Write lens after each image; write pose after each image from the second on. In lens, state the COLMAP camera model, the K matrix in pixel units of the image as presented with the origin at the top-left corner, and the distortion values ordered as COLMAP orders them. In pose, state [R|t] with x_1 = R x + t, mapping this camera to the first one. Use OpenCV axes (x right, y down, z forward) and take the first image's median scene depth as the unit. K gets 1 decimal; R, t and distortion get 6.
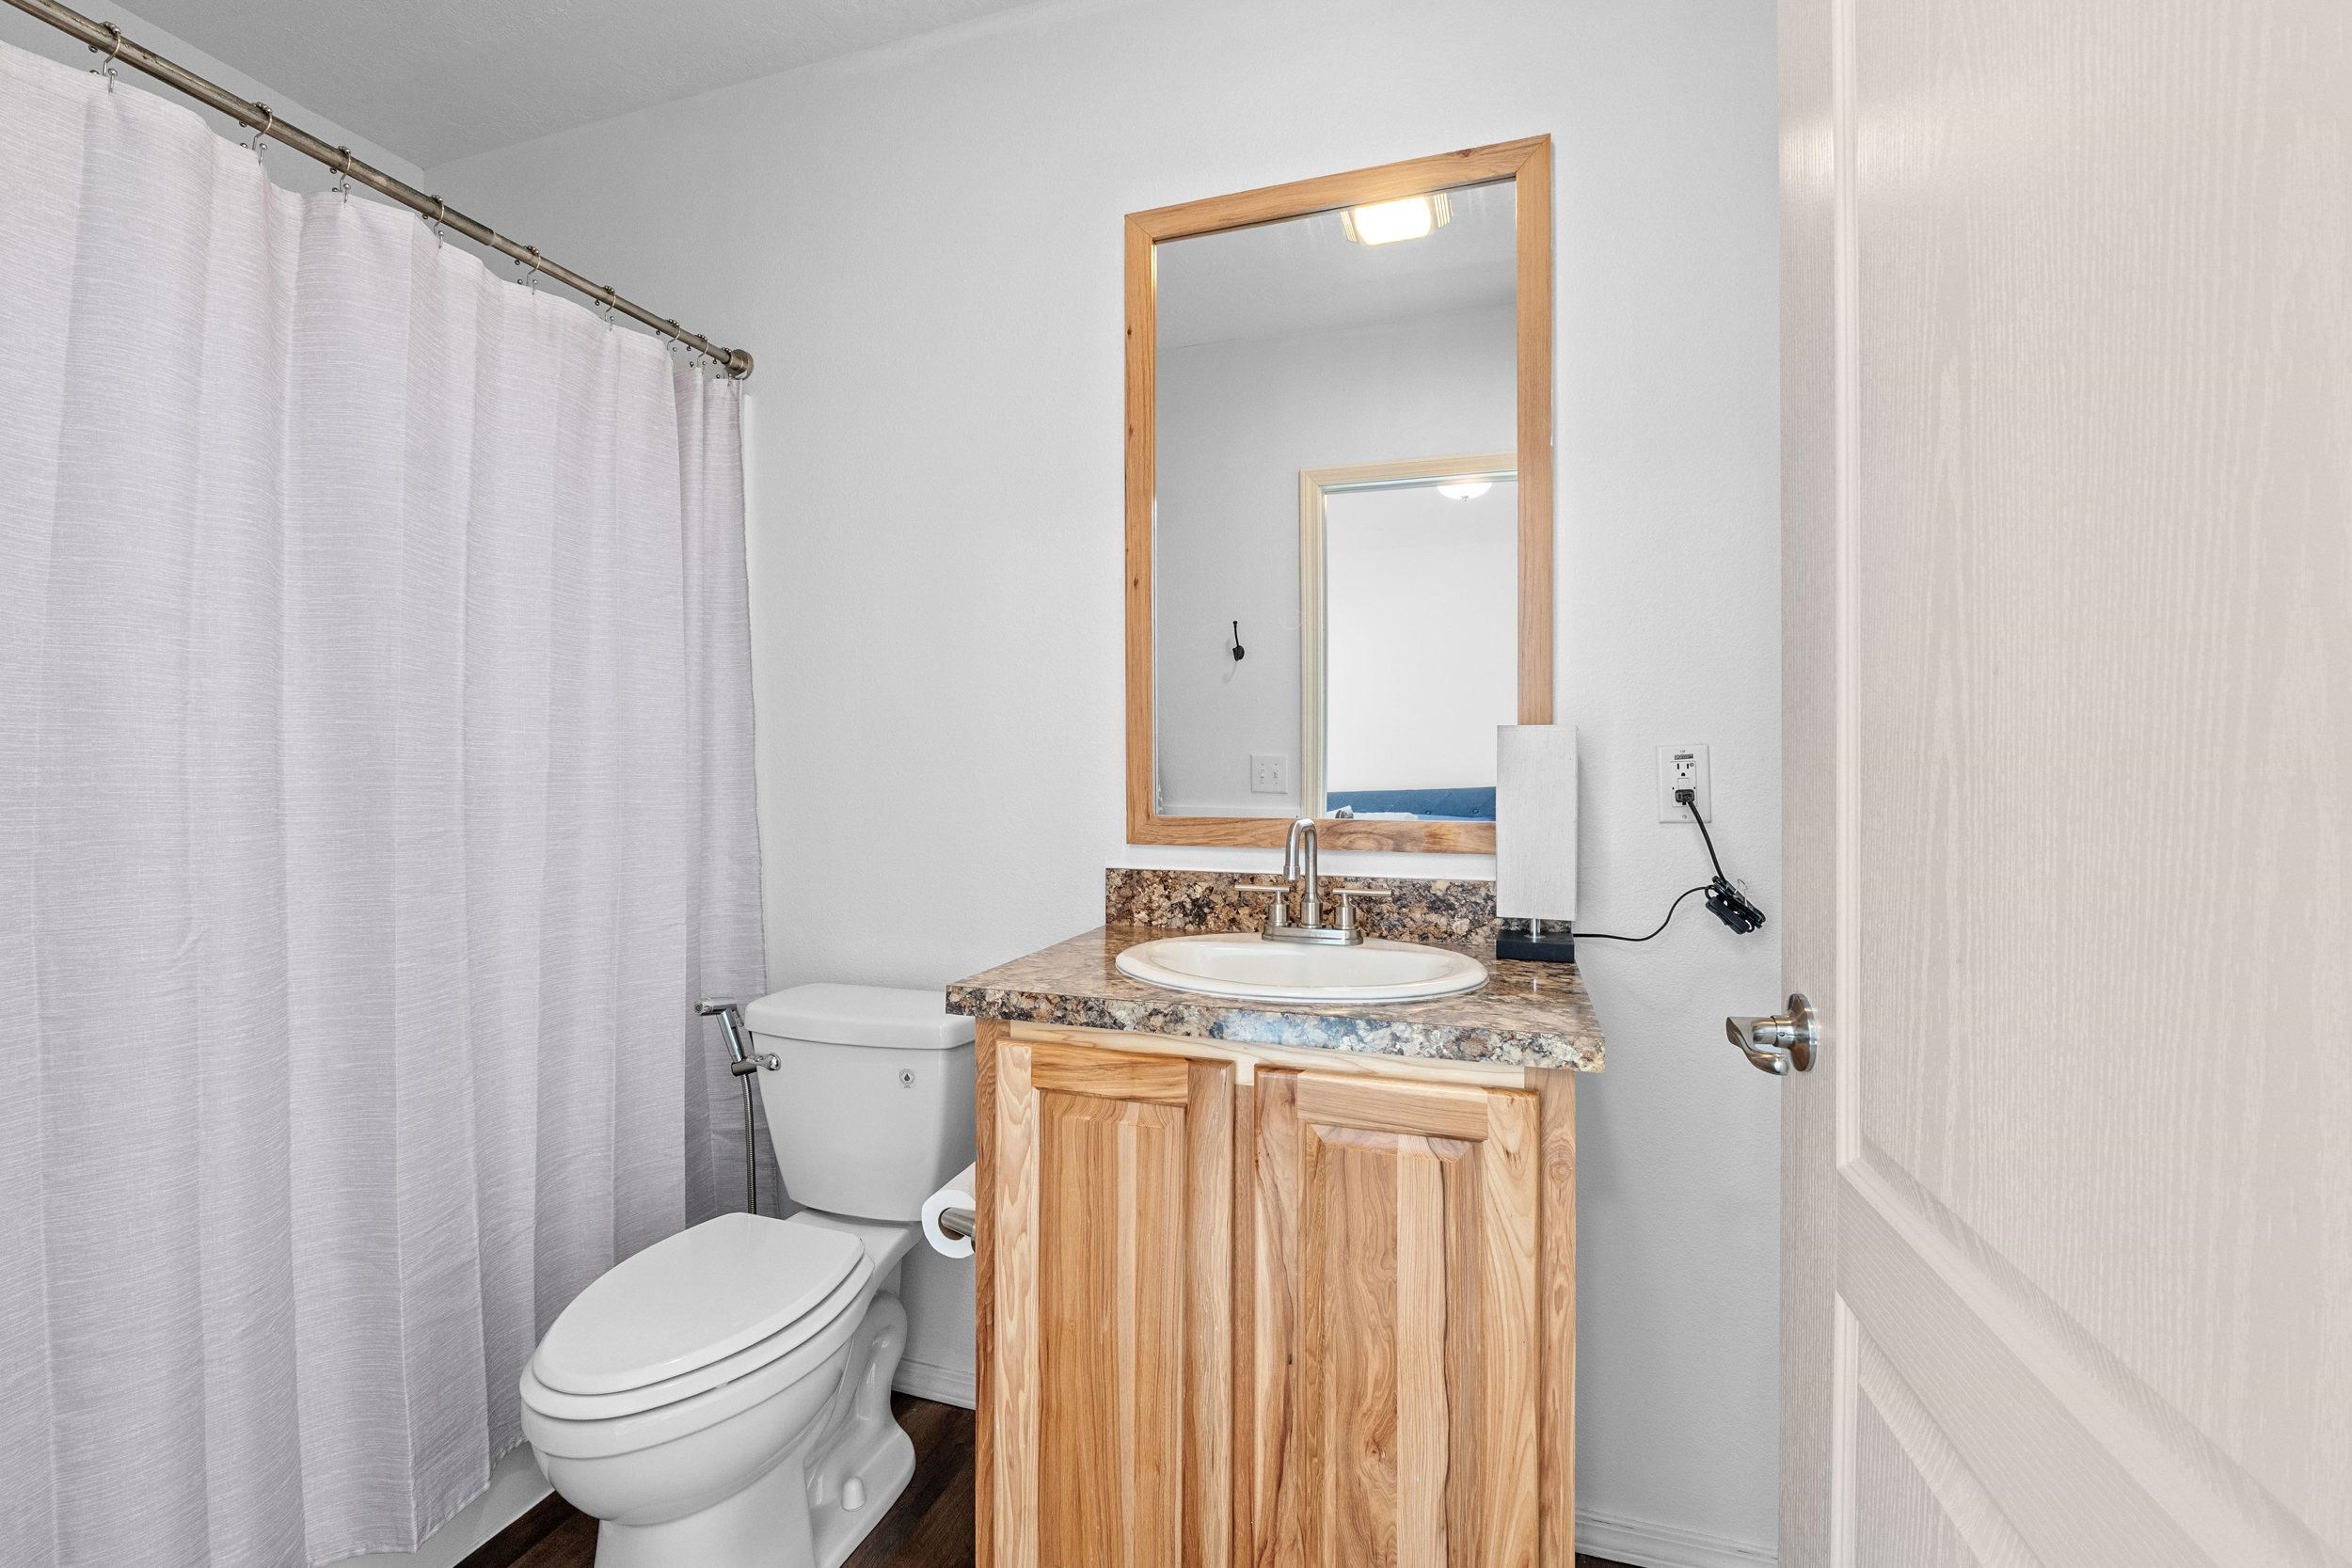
lens RADIAL K [[993.3, 0, 1165.8], [0, 993.3, 790.1], [0, 0, 1]] dist [0.001043, 0.000053]
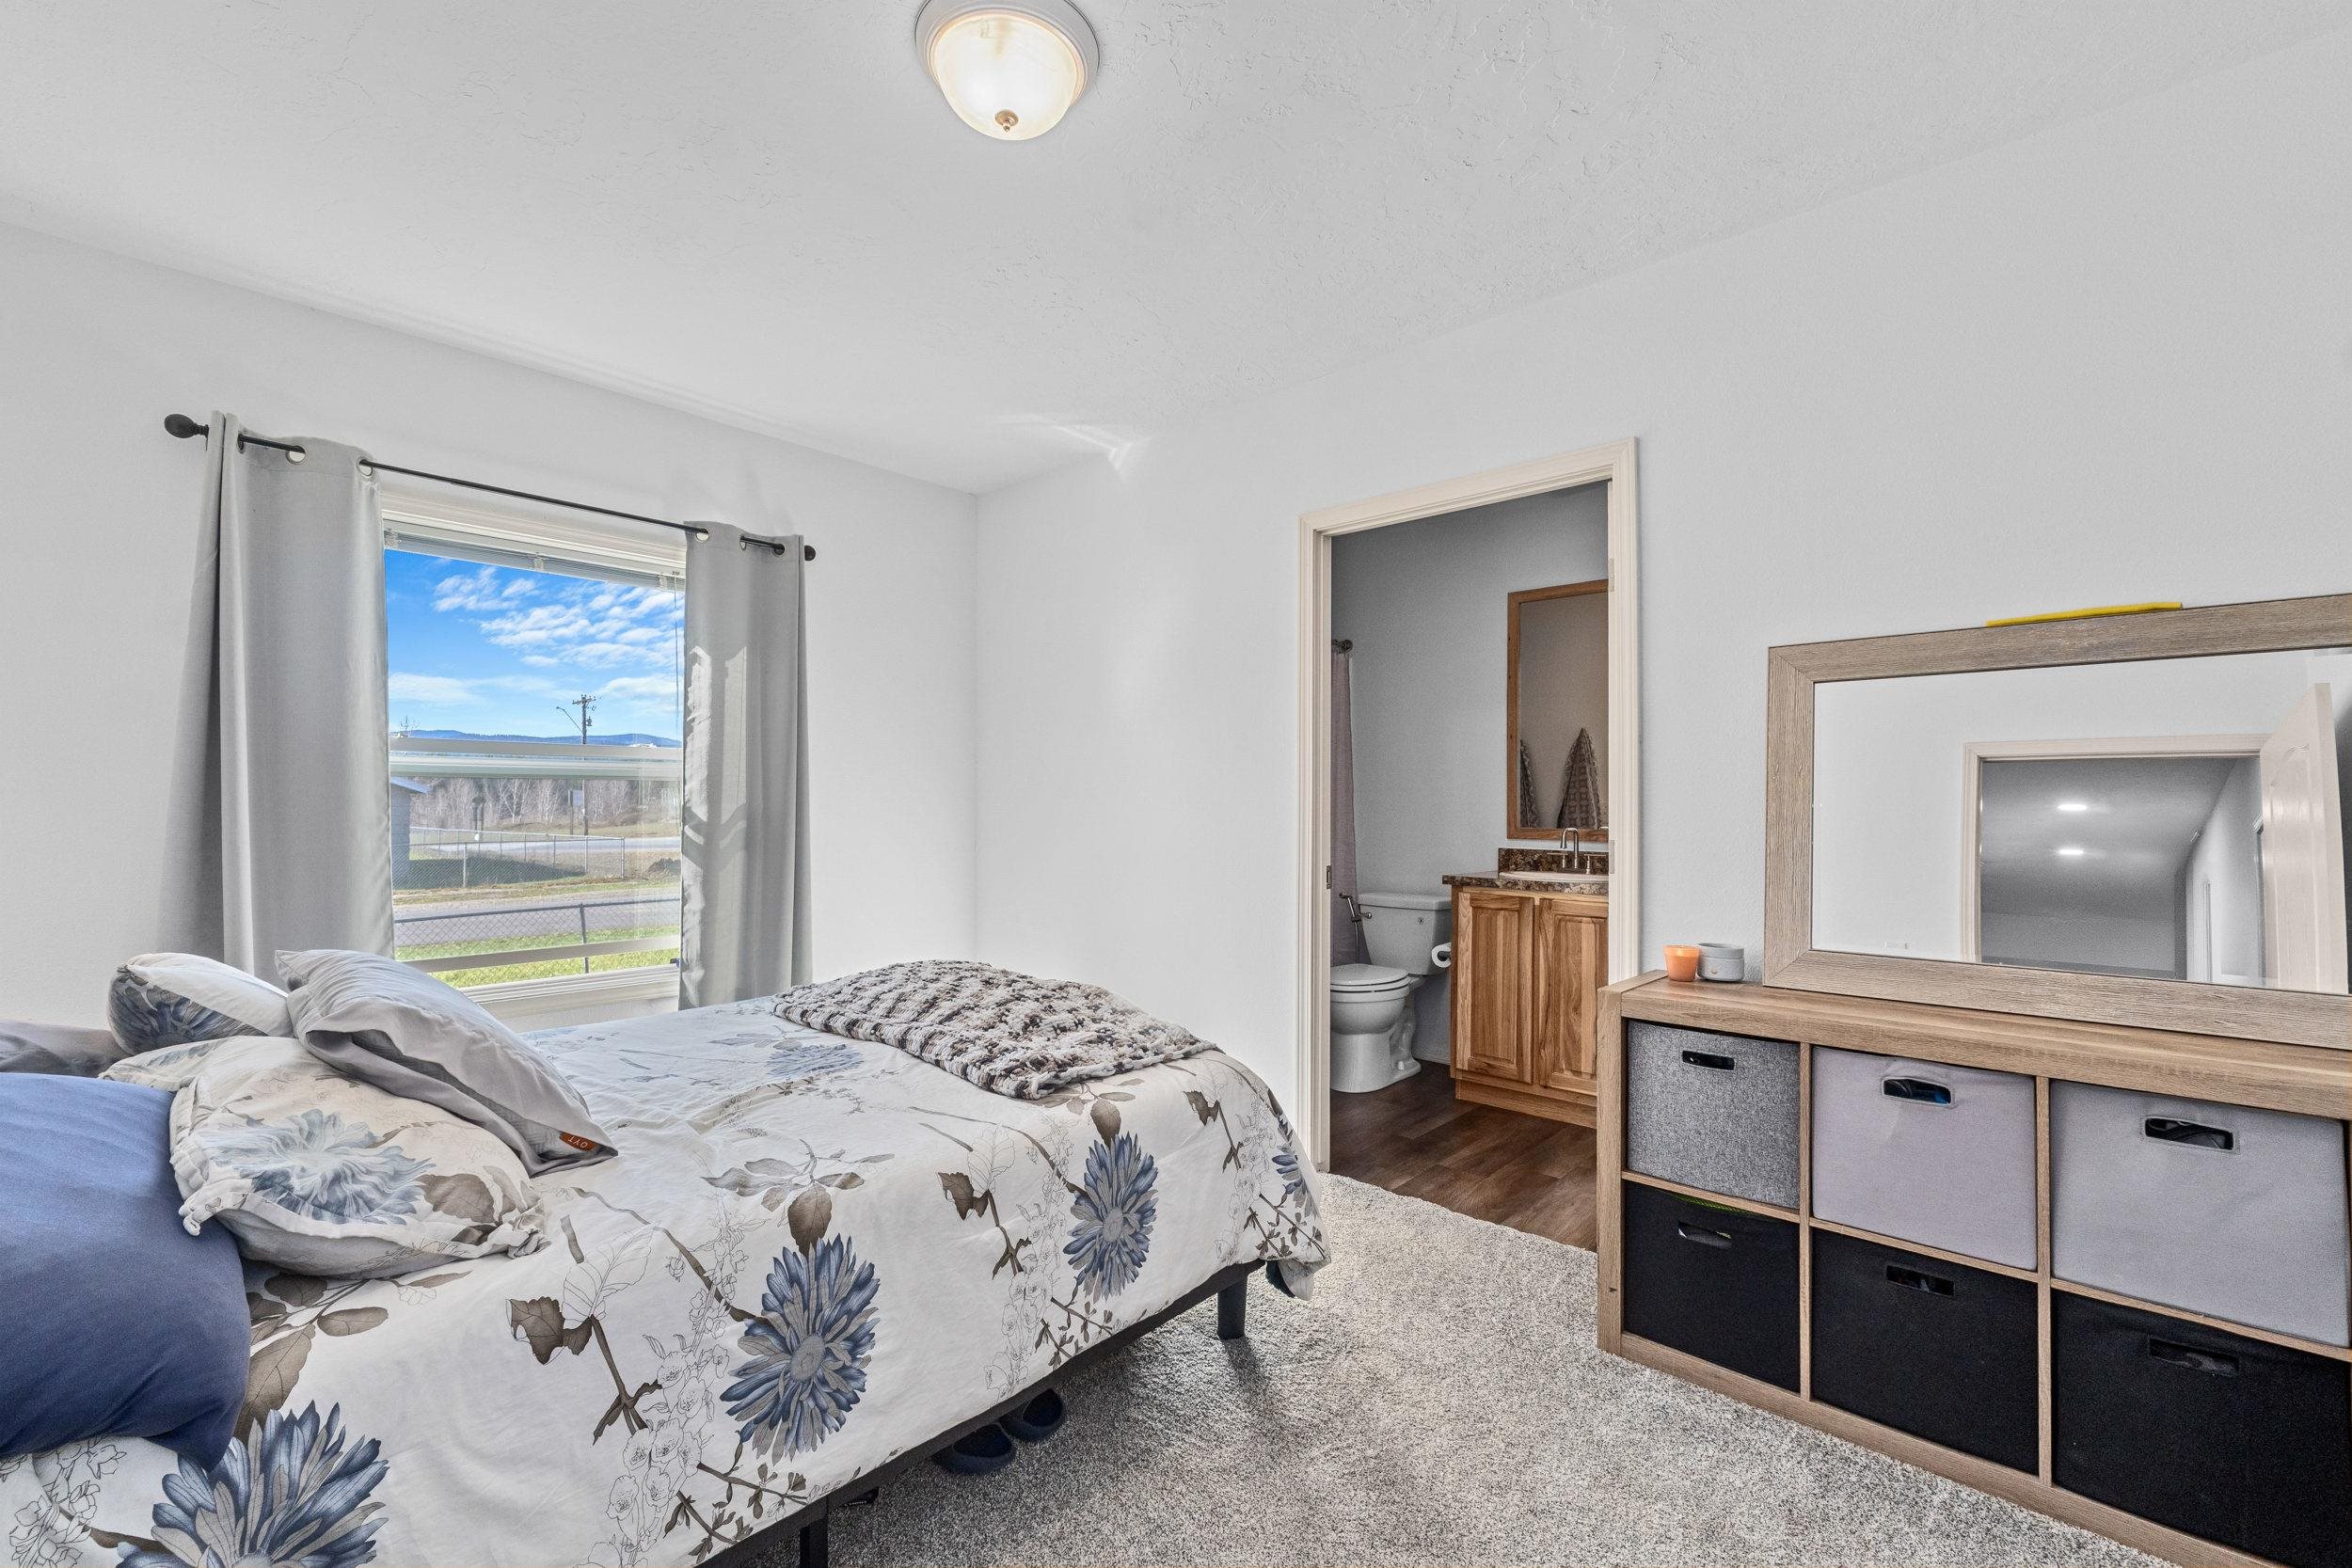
lens RADIAL K [[993.3, 0, 1165.8], [0, 993.3, 790.1], [0, 0, 1]] dist [0.001043, 0.000053]
pose [[0.916380, 0.002918, -0.400299, 0.238069], [-0.016063, 0.999436, -0.029487, 0.025712], [0.399988, 0.033451, 0.915910, -2.246655]]
